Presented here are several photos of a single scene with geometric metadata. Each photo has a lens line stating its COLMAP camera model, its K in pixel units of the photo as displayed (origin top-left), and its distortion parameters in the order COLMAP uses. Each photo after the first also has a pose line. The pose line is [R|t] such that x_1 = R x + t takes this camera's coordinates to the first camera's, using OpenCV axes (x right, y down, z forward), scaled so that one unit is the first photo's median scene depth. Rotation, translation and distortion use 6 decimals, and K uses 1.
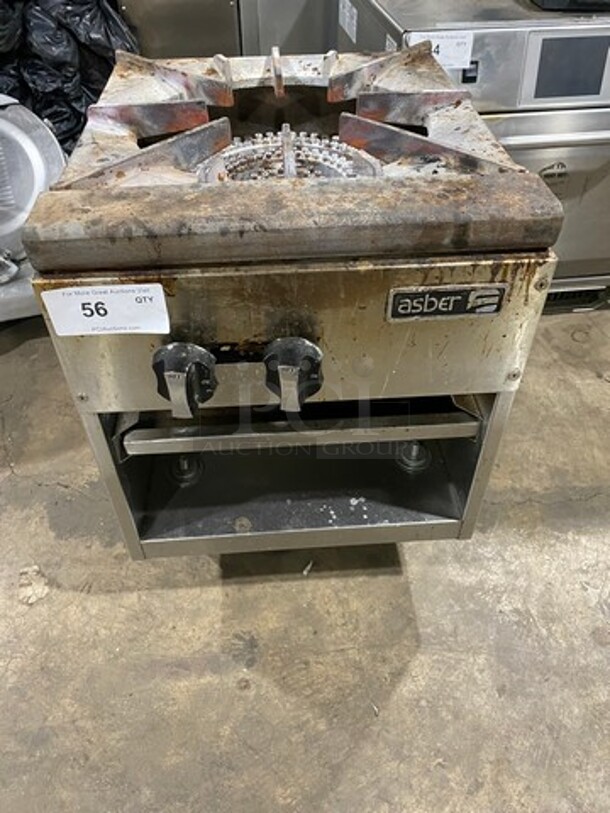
lens RADIAL K [[615.8, 0, 308.0], [0, 615.8, 402.4], [0, 0, 1]] dist [0.002910, -0.001305]
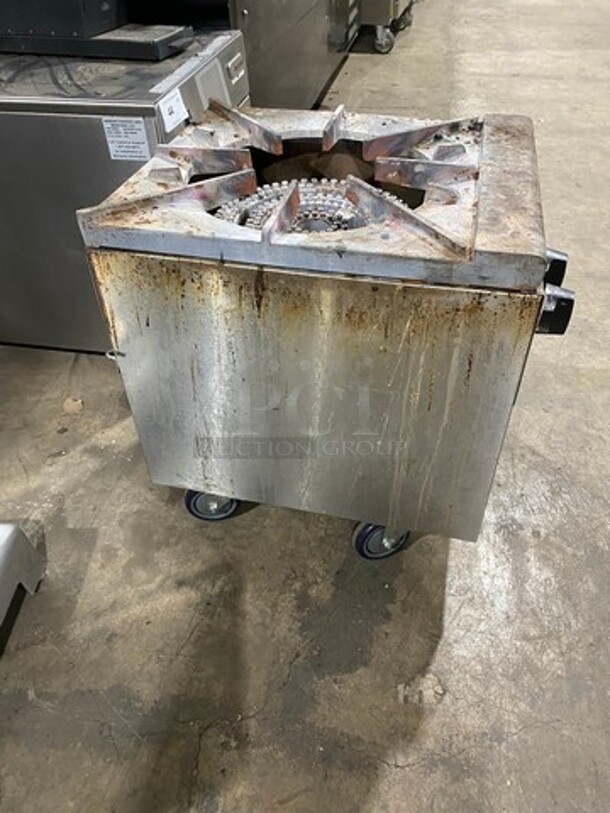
lens RADIAL K [[615.8, 0, 312.3], [0, 615.8, 406.1], [0, 0, 1]] dist [0.002910, -0.001305]
pose [[0.295285, -0.635727, 0.713203, -1.040135], [0.670154, 0.669869, 0.319639, -0.483928], [-0.680956, 0.383571, 0.623837, 0.403815]]
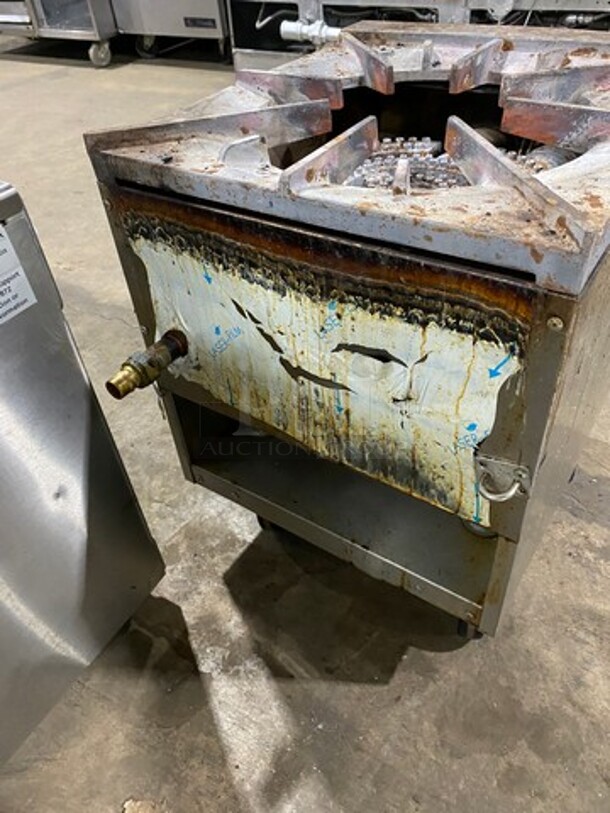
lens RADIAL K [[615.8, 0, 307.1], [0, 615.8, 409.3], [0, 0, 1]] dist [0.002910, -0.001305]
pose [[-0.795548, -0.358185, 0.488679, -0.423362], [0.466587, 0.152356, 0.871255, -1.086853], [-0.386523, 0.921136, 0.045918, 1.262832]]
